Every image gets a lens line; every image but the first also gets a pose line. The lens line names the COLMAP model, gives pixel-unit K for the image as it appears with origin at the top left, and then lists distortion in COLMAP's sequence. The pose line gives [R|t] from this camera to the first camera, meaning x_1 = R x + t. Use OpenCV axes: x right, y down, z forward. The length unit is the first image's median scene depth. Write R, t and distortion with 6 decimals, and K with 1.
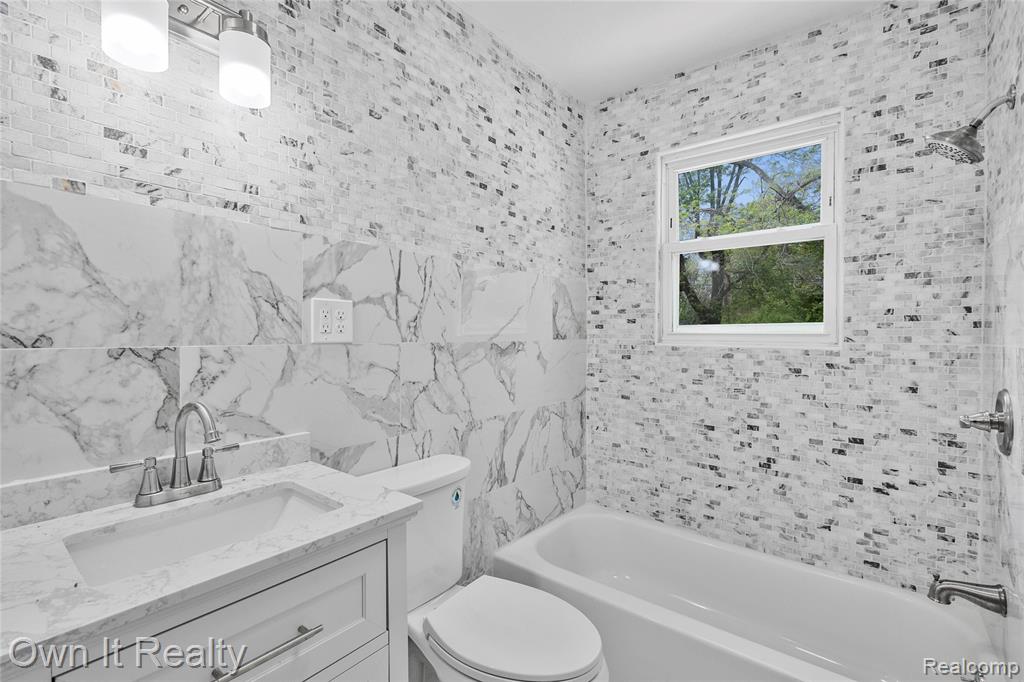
lens RADIAL K [[460.7, 0, 511.6], [0, 460.7, 335.3], [0, 0, 1]] dist [-0.005990, -0.003791]
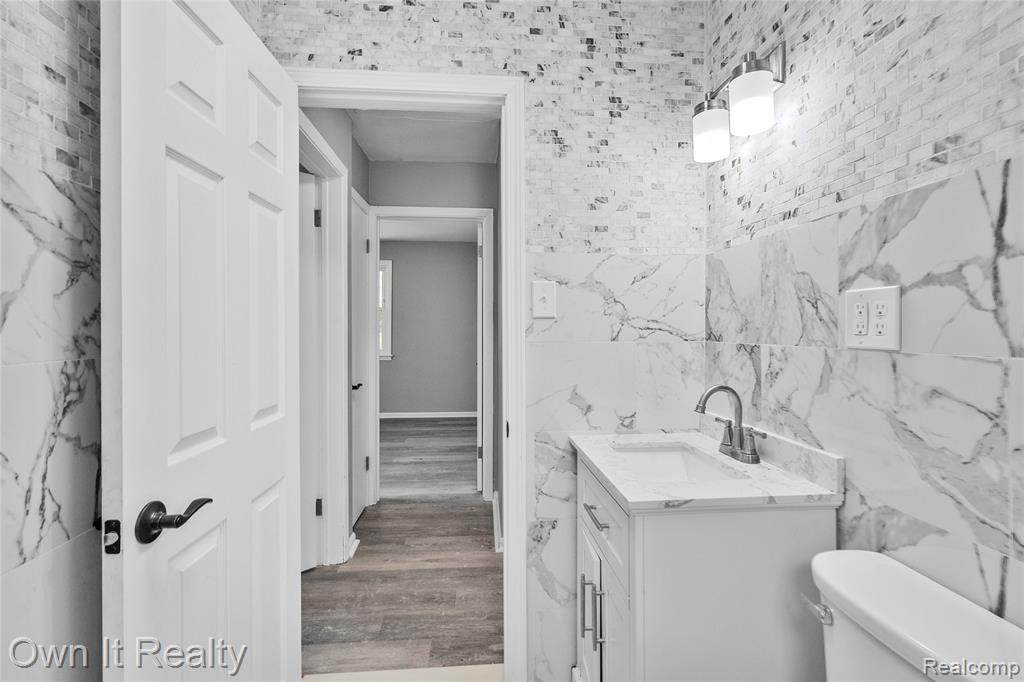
lens RADIAL K [[460.7, 0, 512.1], [0, 460.7, 334.7], [0, 0, 1]] dist [-0.005990, -0.003791]
pose [[-0.726039, 0.003108, -0.687646, 0.530853], [-0.007901, 0.999886, 0.012861, -0.011129], [0.687608, 0.014771, -0.725932, 1.192943]]
